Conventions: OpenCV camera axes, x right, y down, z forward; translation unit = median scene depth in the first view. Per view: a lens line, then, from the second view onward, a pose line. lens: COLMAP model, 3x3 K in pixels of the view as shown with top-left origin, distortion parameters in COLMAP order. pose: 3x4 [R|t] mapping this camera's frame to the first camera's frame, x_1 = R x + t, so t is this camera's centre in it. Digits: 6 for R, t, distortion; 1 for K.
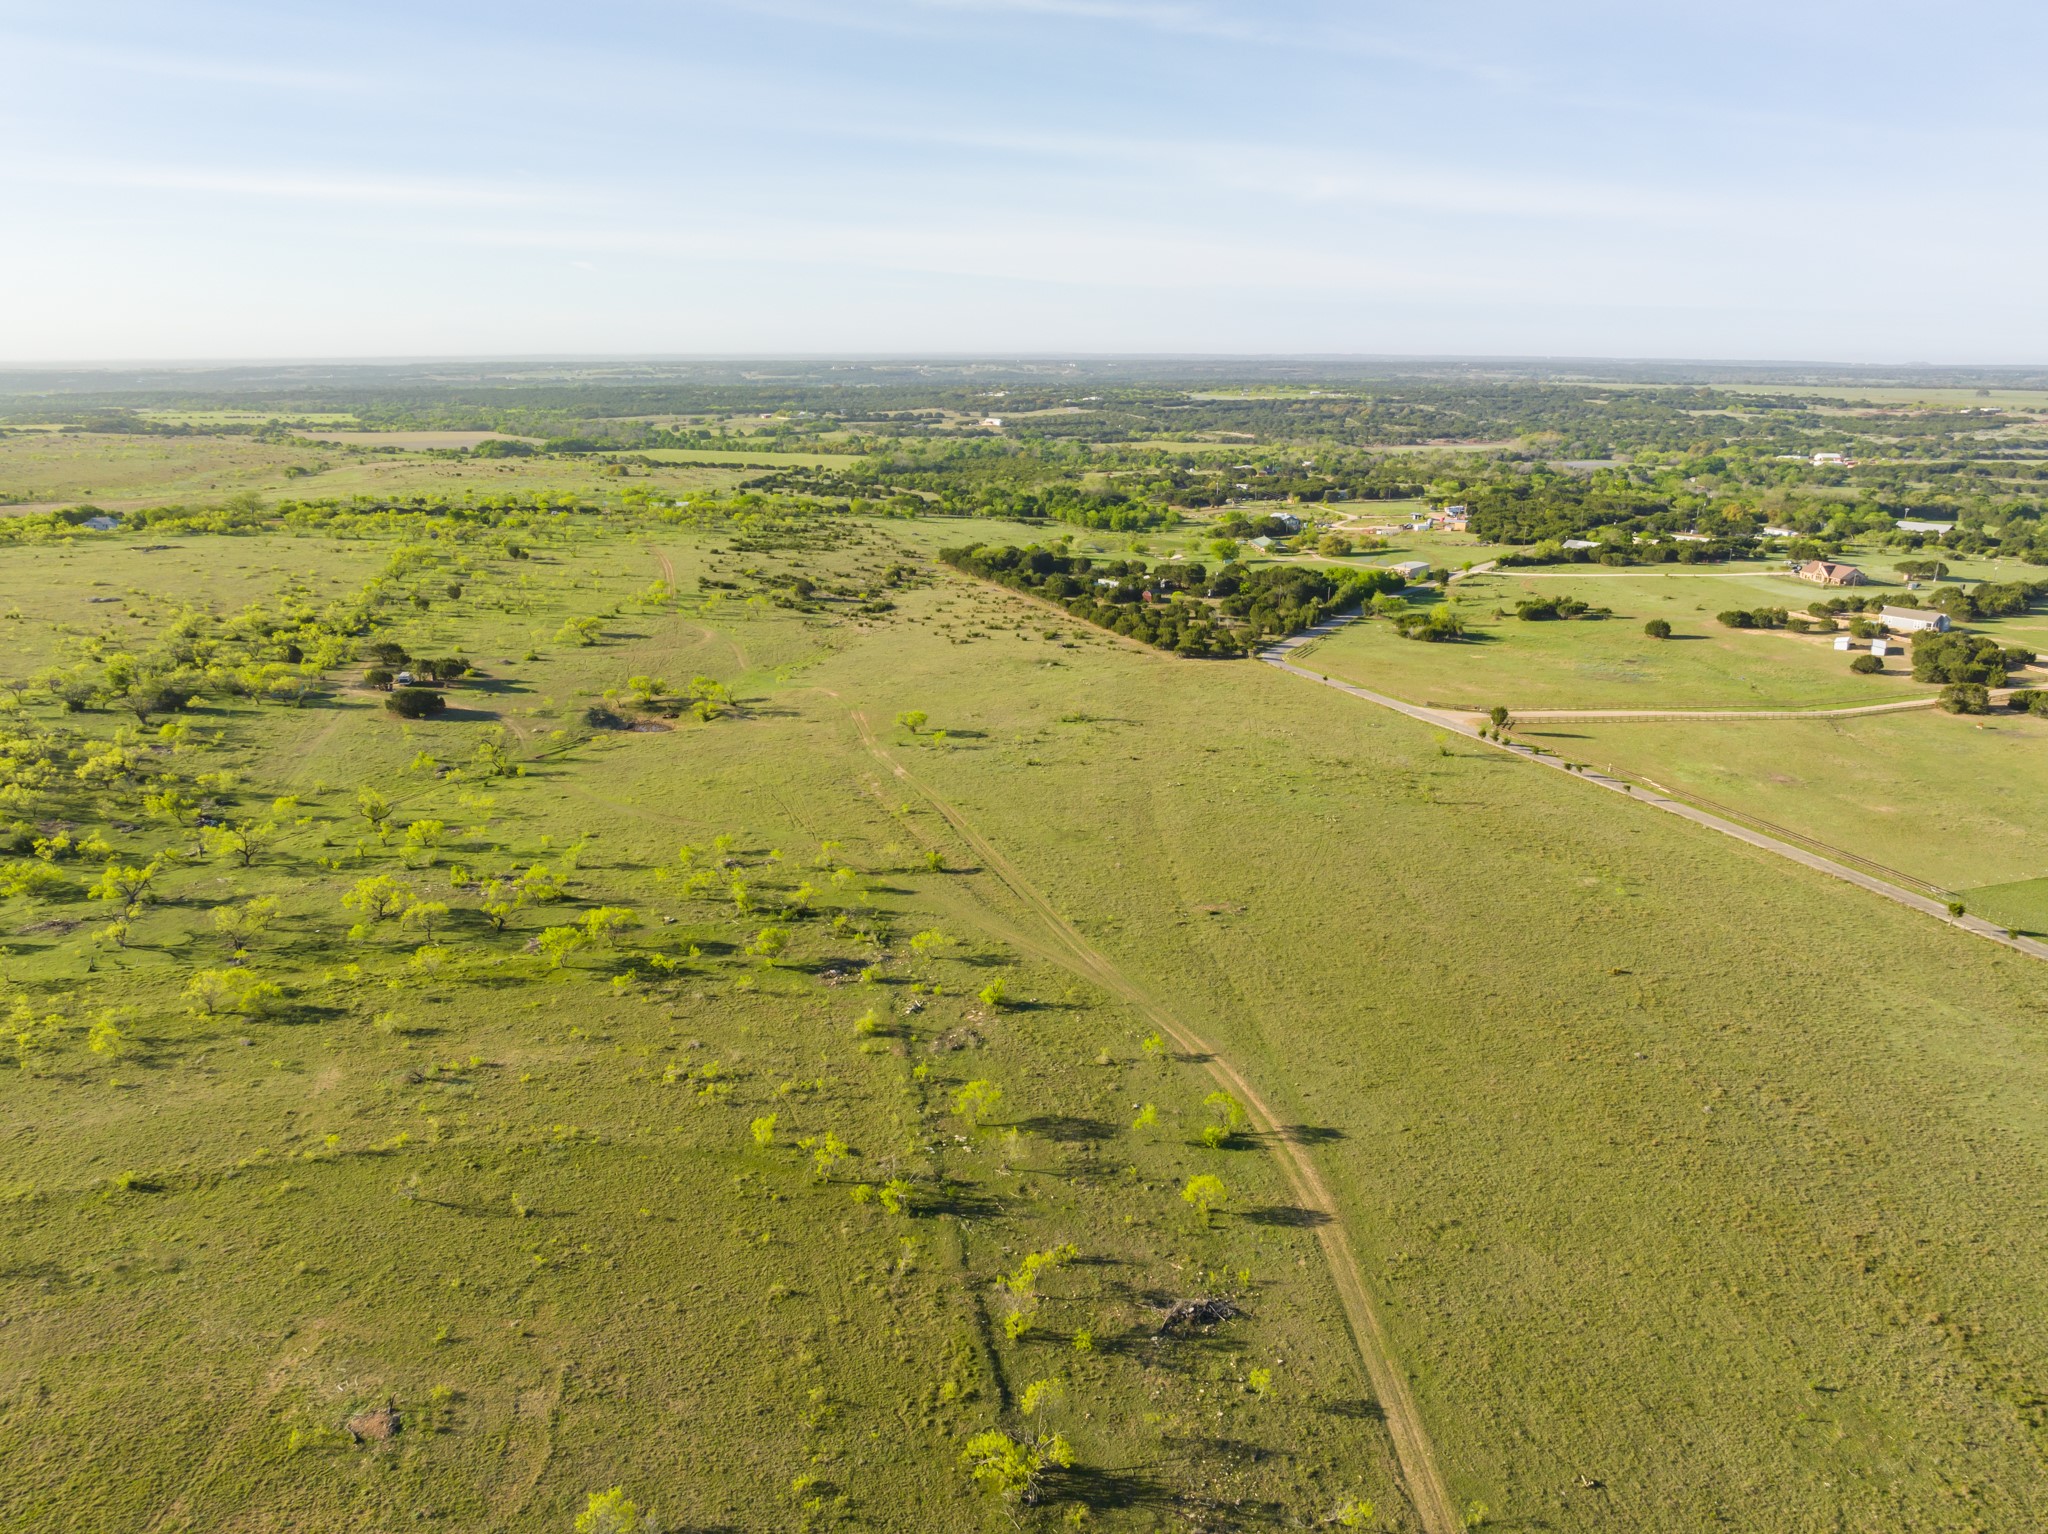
lens RADIAL K [[1457.1, 0, 1033.7], [0, 1457.1, 785.1], [0, 0, 1]] dist [-0.044651, 0.013726]
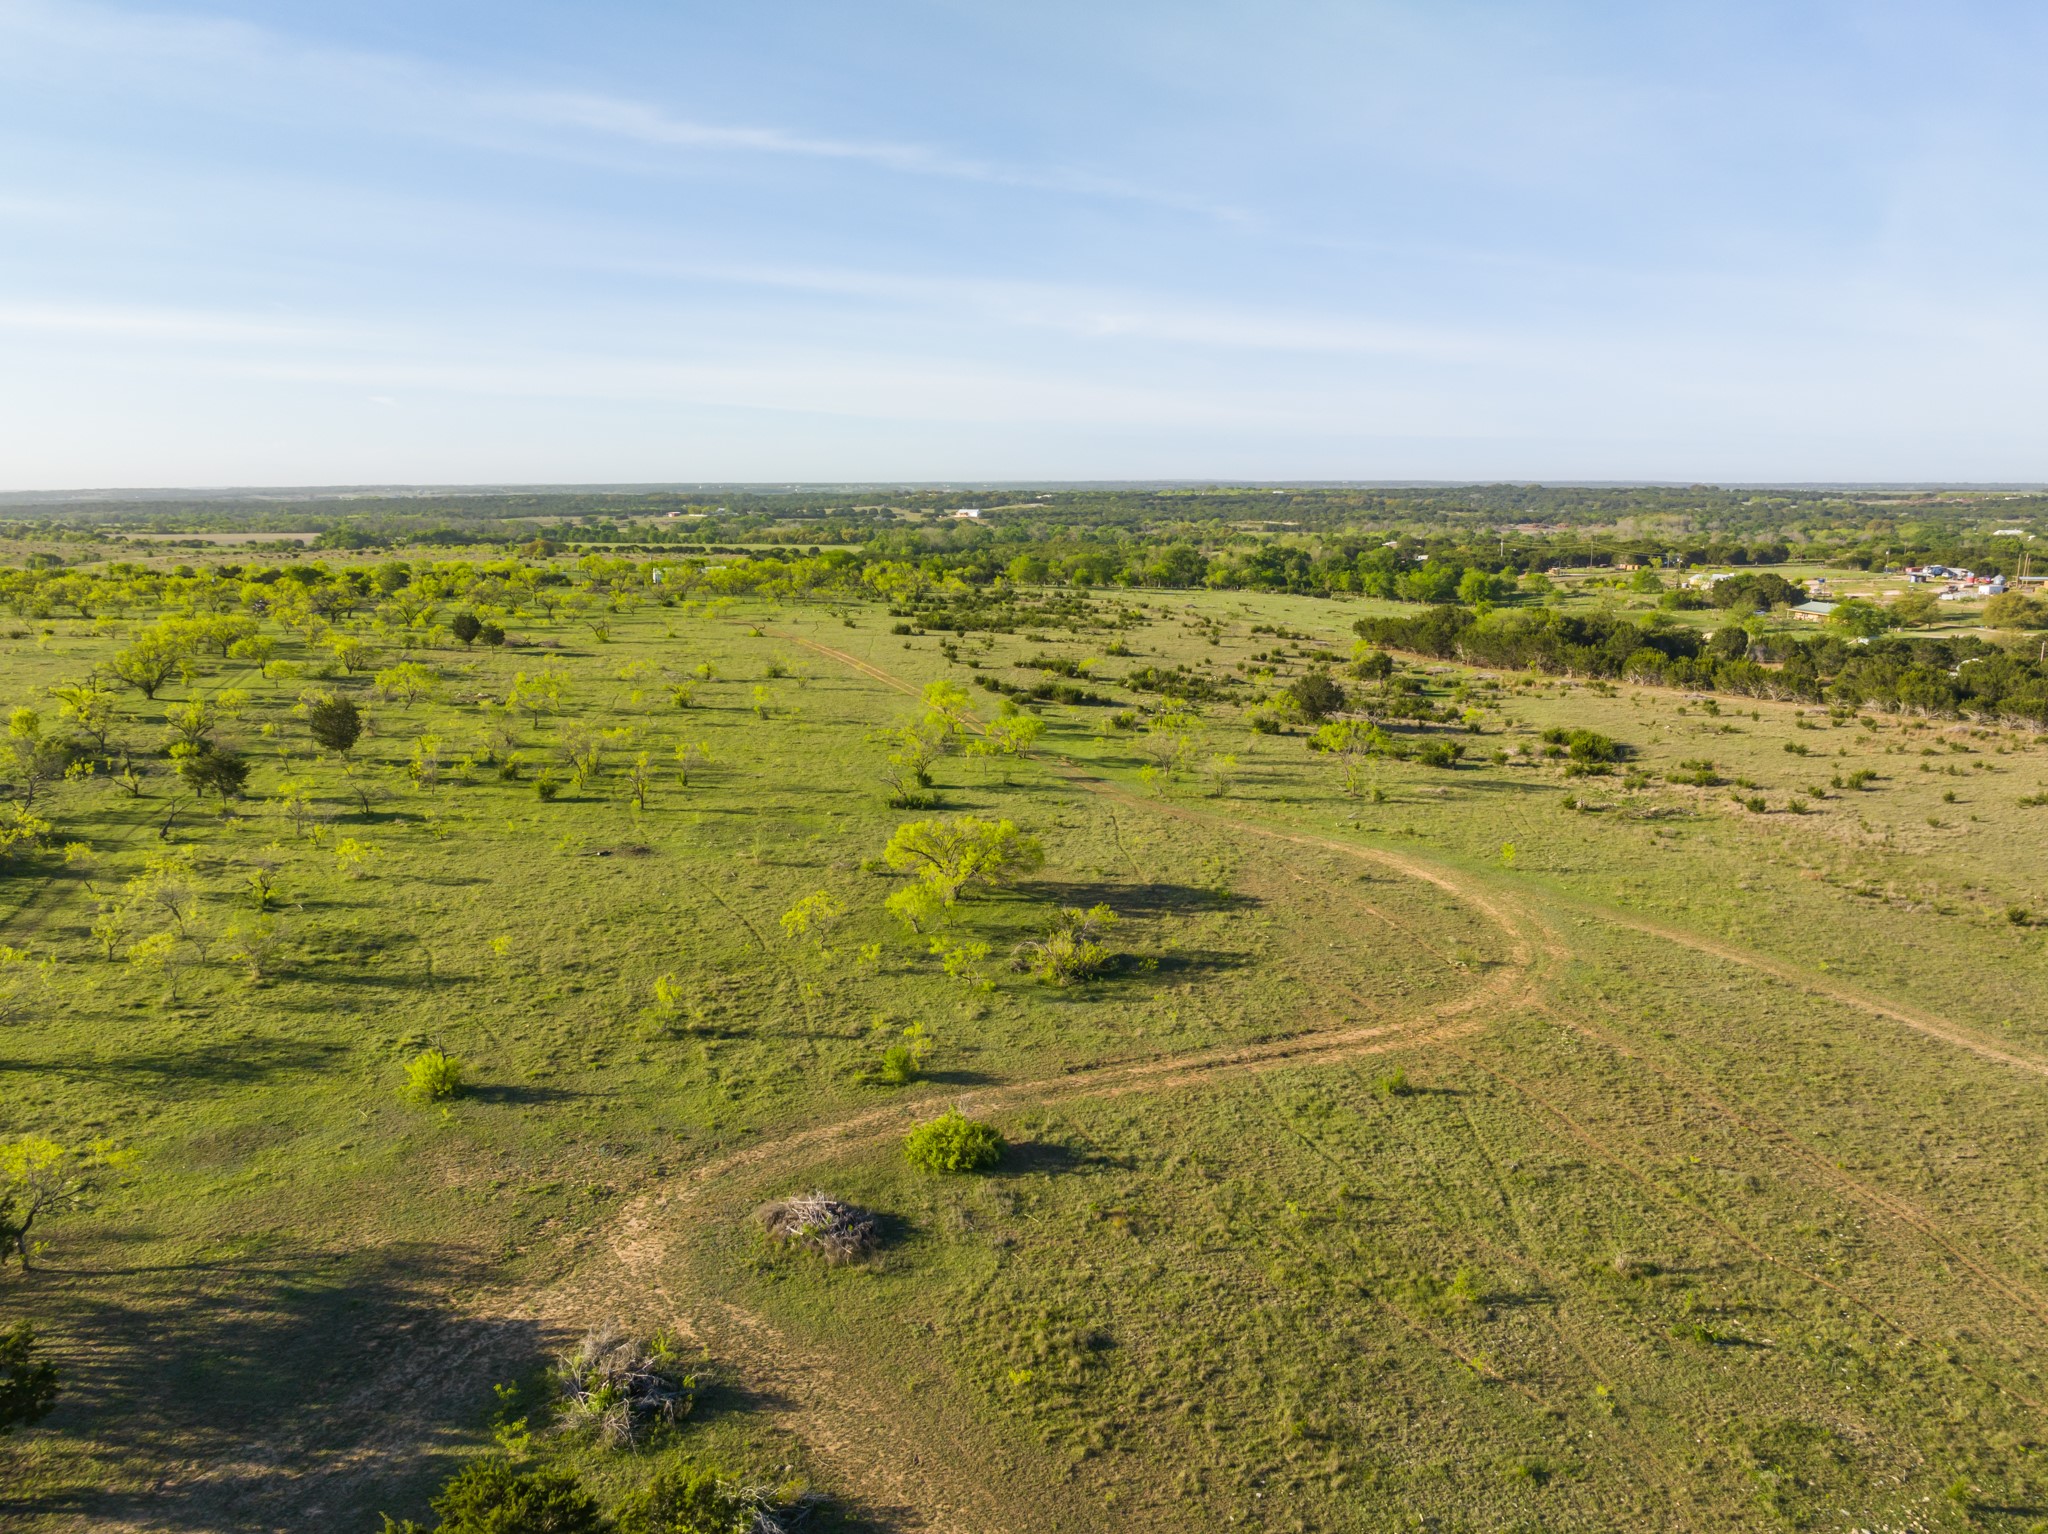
lens RADIAL K [[1457.1, 0, 1034.3], [0, 1457.1, 771.1], [0, 0, 1]] dist [-0.044651, 0.013726]
pose [[0.993984, -0.024446, 0.106758, -0.392636], [0.034696, 0.994850, -0.095235, -0.123614], [-0.103880, 0.098366, 0.989714, 0.939244]]
